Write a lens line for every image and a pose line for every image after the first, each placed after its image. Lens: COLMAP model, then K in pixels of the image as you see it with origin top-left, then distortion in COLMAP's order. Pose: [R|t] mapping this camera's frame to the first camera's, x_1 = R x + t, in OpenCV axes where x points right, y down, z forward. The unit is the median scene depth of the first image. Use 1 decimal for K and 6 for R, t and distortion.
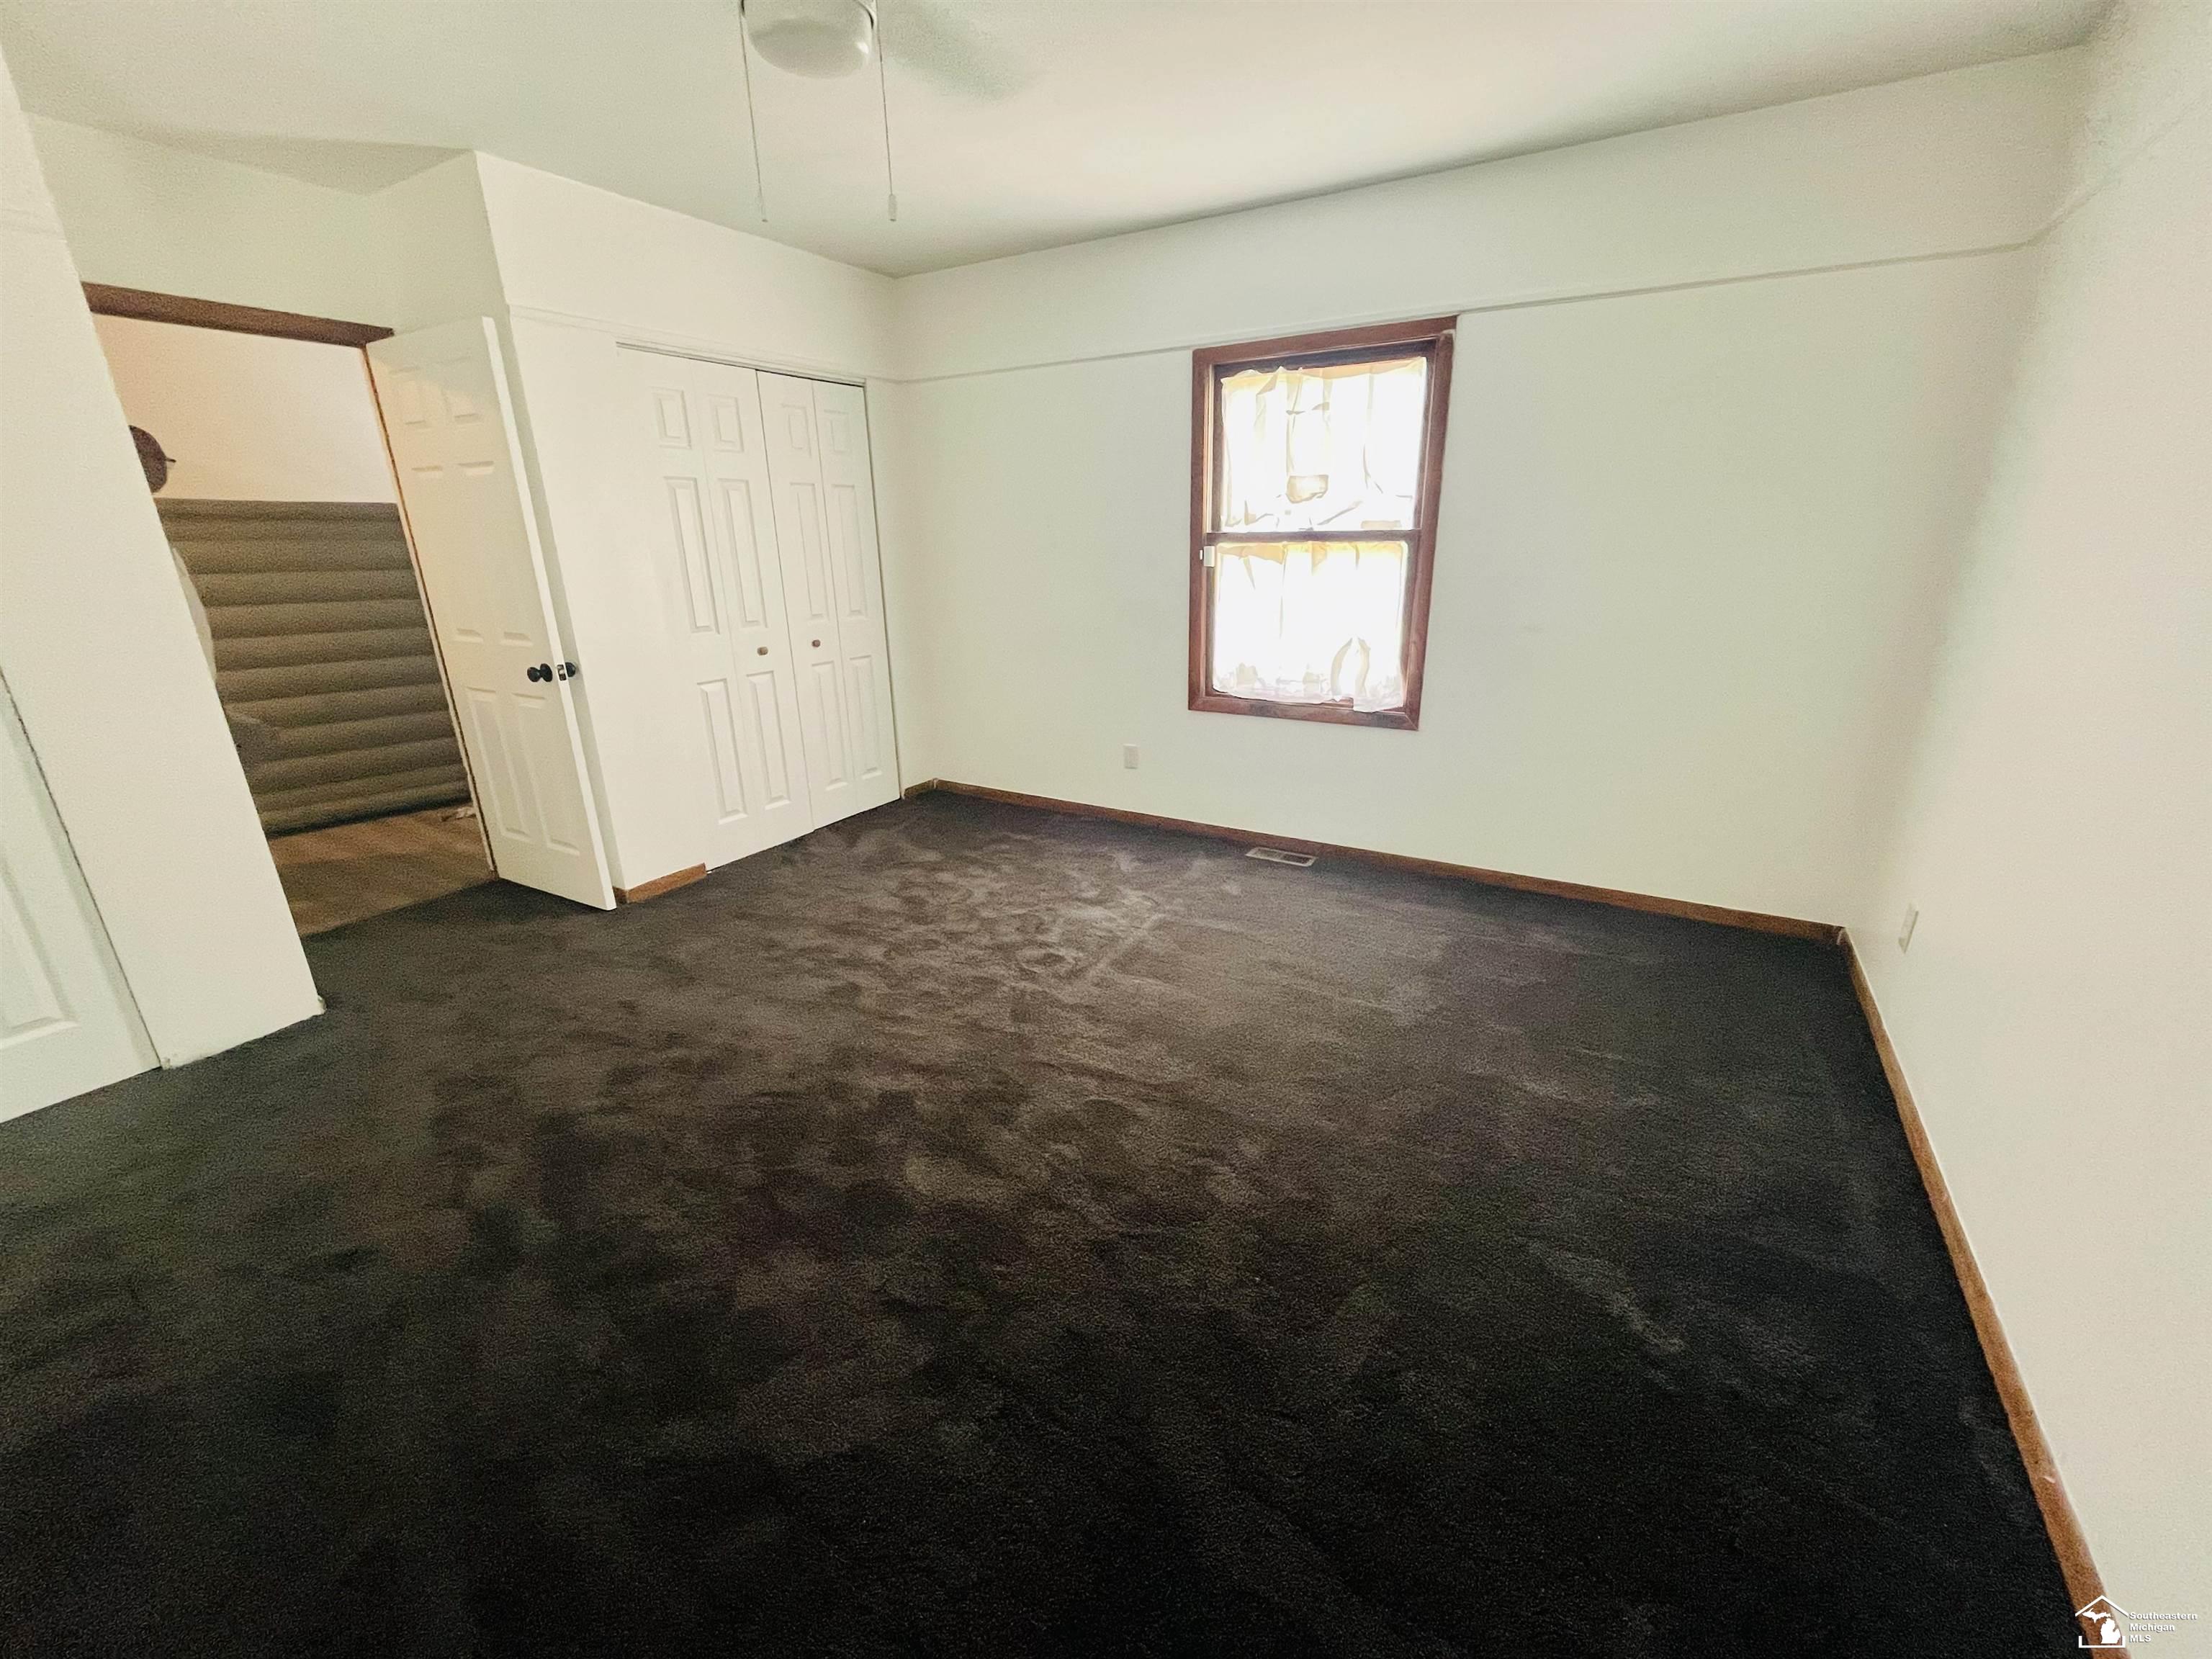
lens RADIAL K [[902.2, 0, 1107.6], [0, 902.2, 835.8], [0, 0, 1]] dist [0.008145, -0.003729]
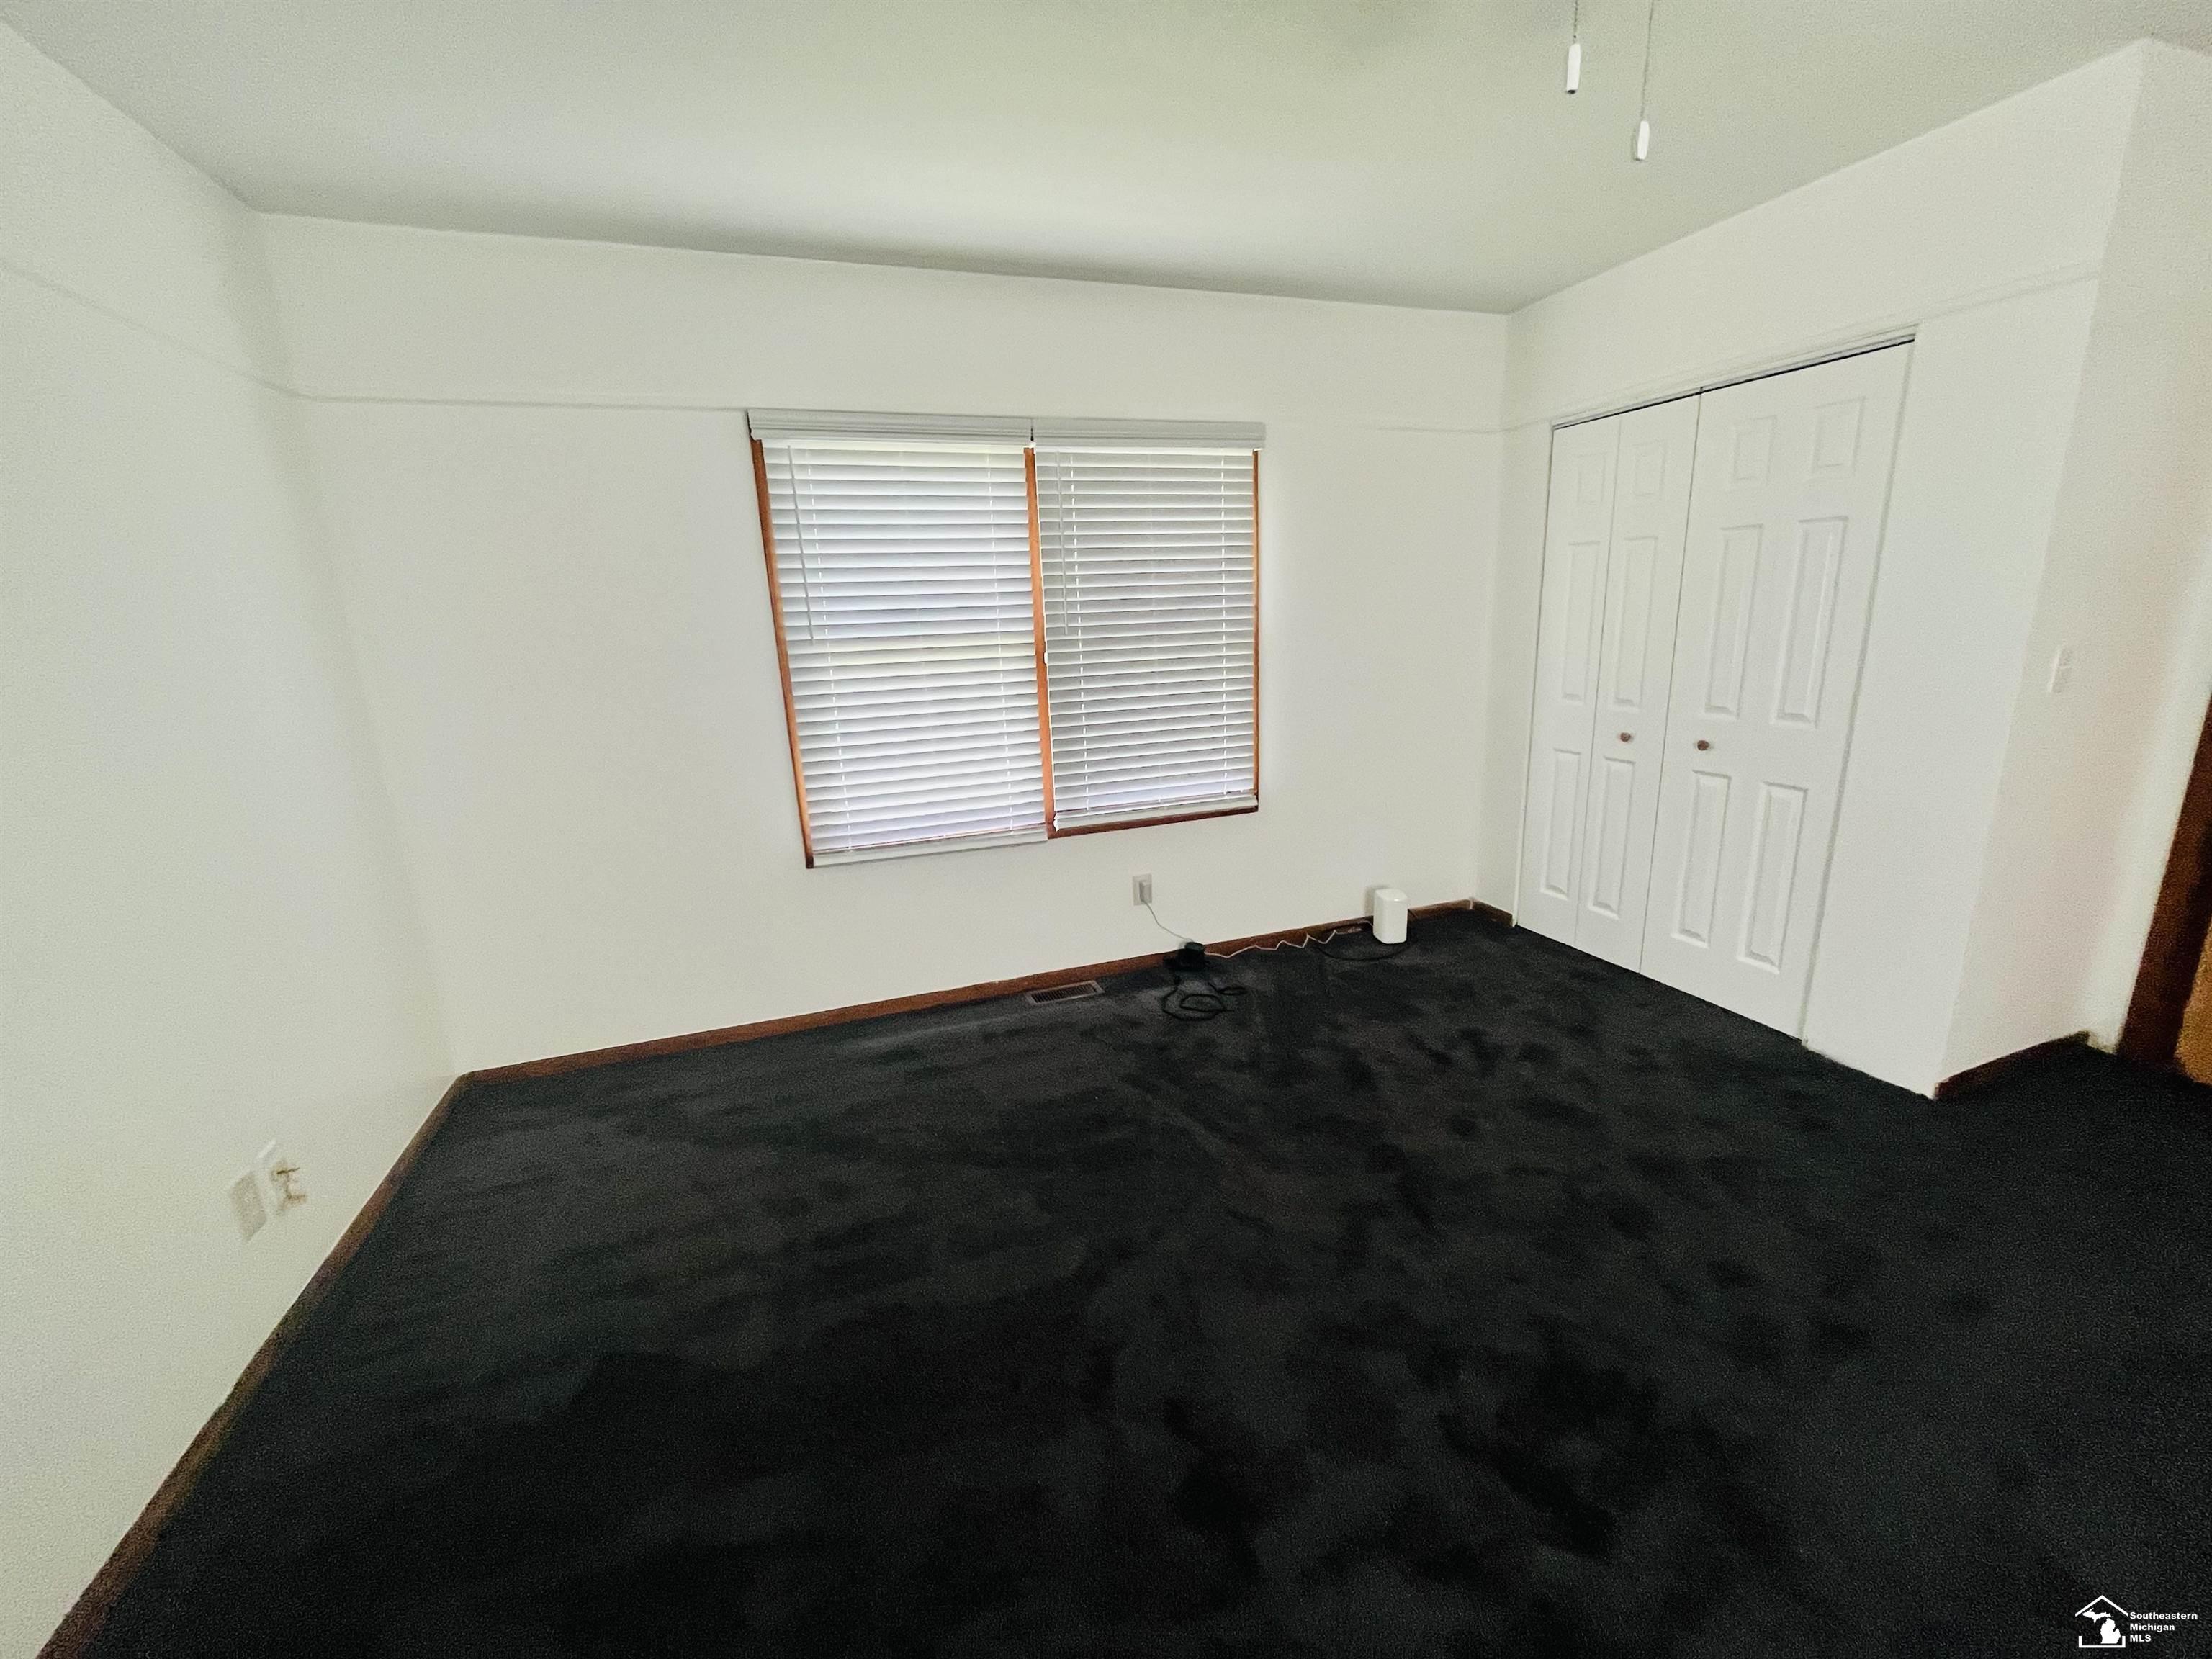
lens RADIAL K [[902.2, 0, 1107.6], [0, 902.2, 835.8], [0, 0, 1]] dist [0.008145, -0.003729]
pose [[-0.628145, 0.229159, -0.743586, 0.206182], [-0.202643, 0.874490, 0.440684, -0.207155], [0.751246, 0.427496, -0.502869, 0.557699]]
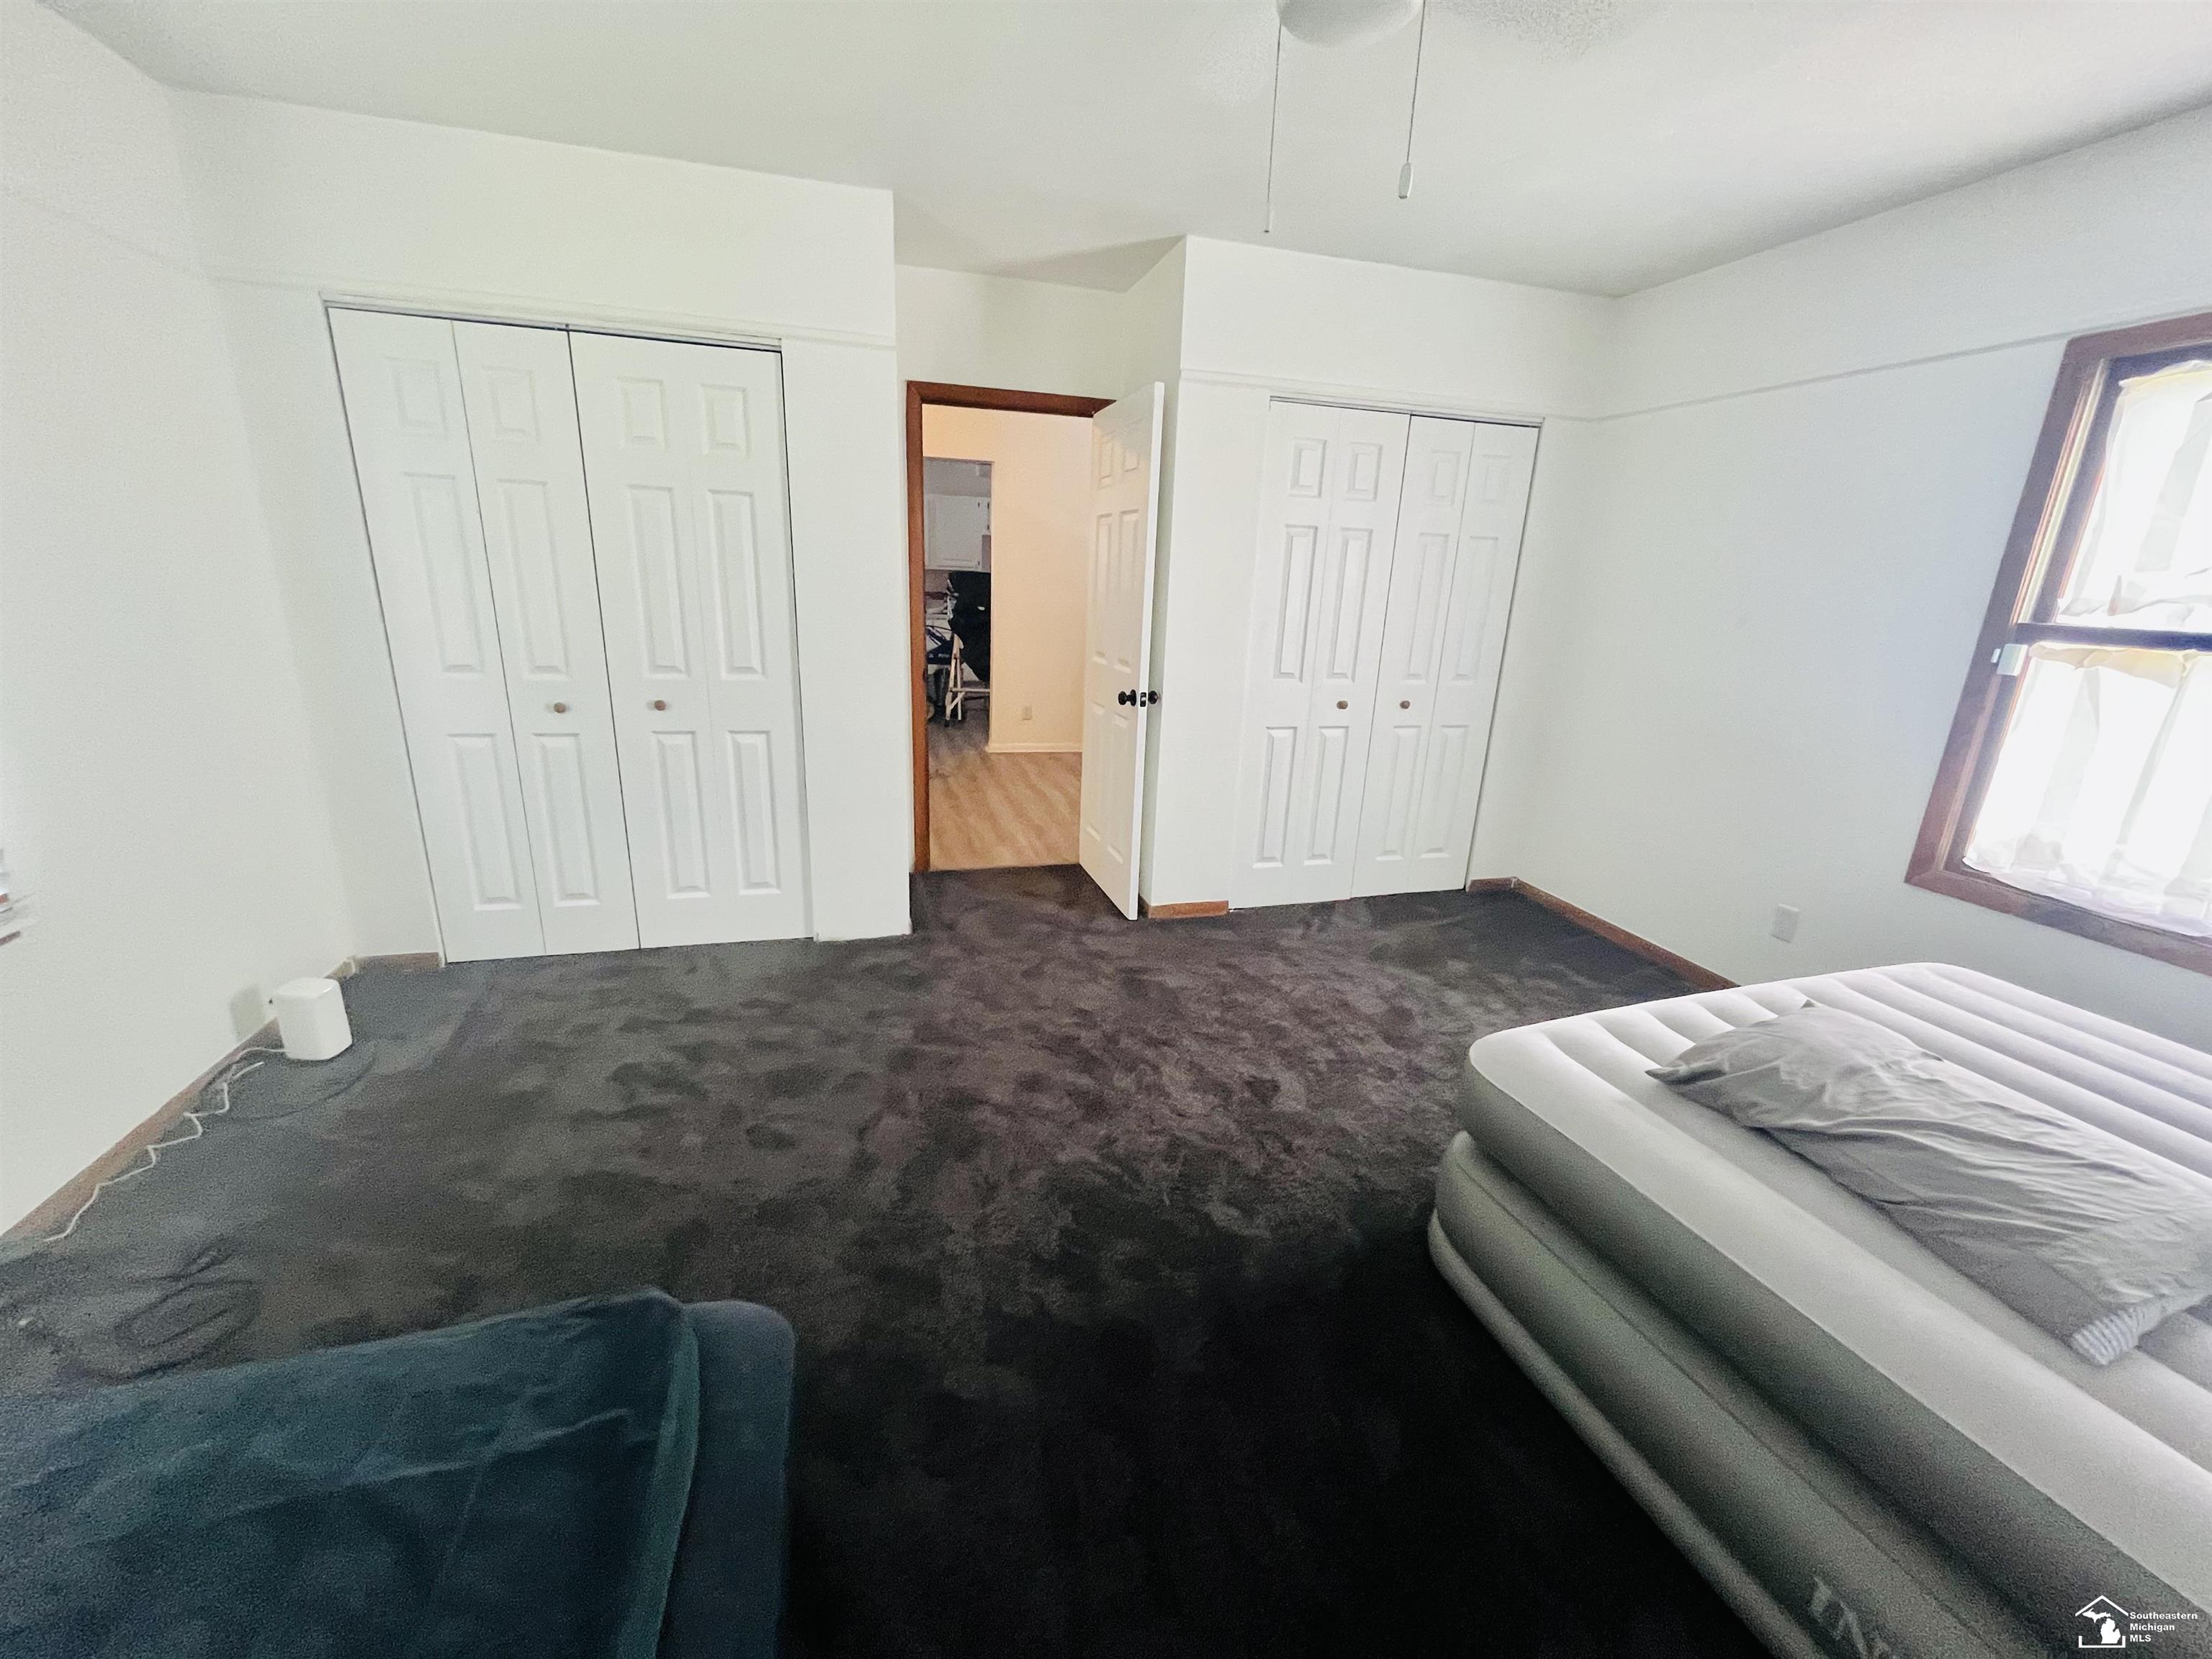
lens RADIAL K [[902.2, 0, 1107.6], [0, 902.2, 835.8], [0, 0, 1]] dist [0.008145, -0.003729]
pose [[0.731484, 0.234051, -0.640431, 0.089963], [-0.266334, 0.962703, 0.047629, -0.055738], [0.627692, 0.135729, 0.766538, 0.143582]]
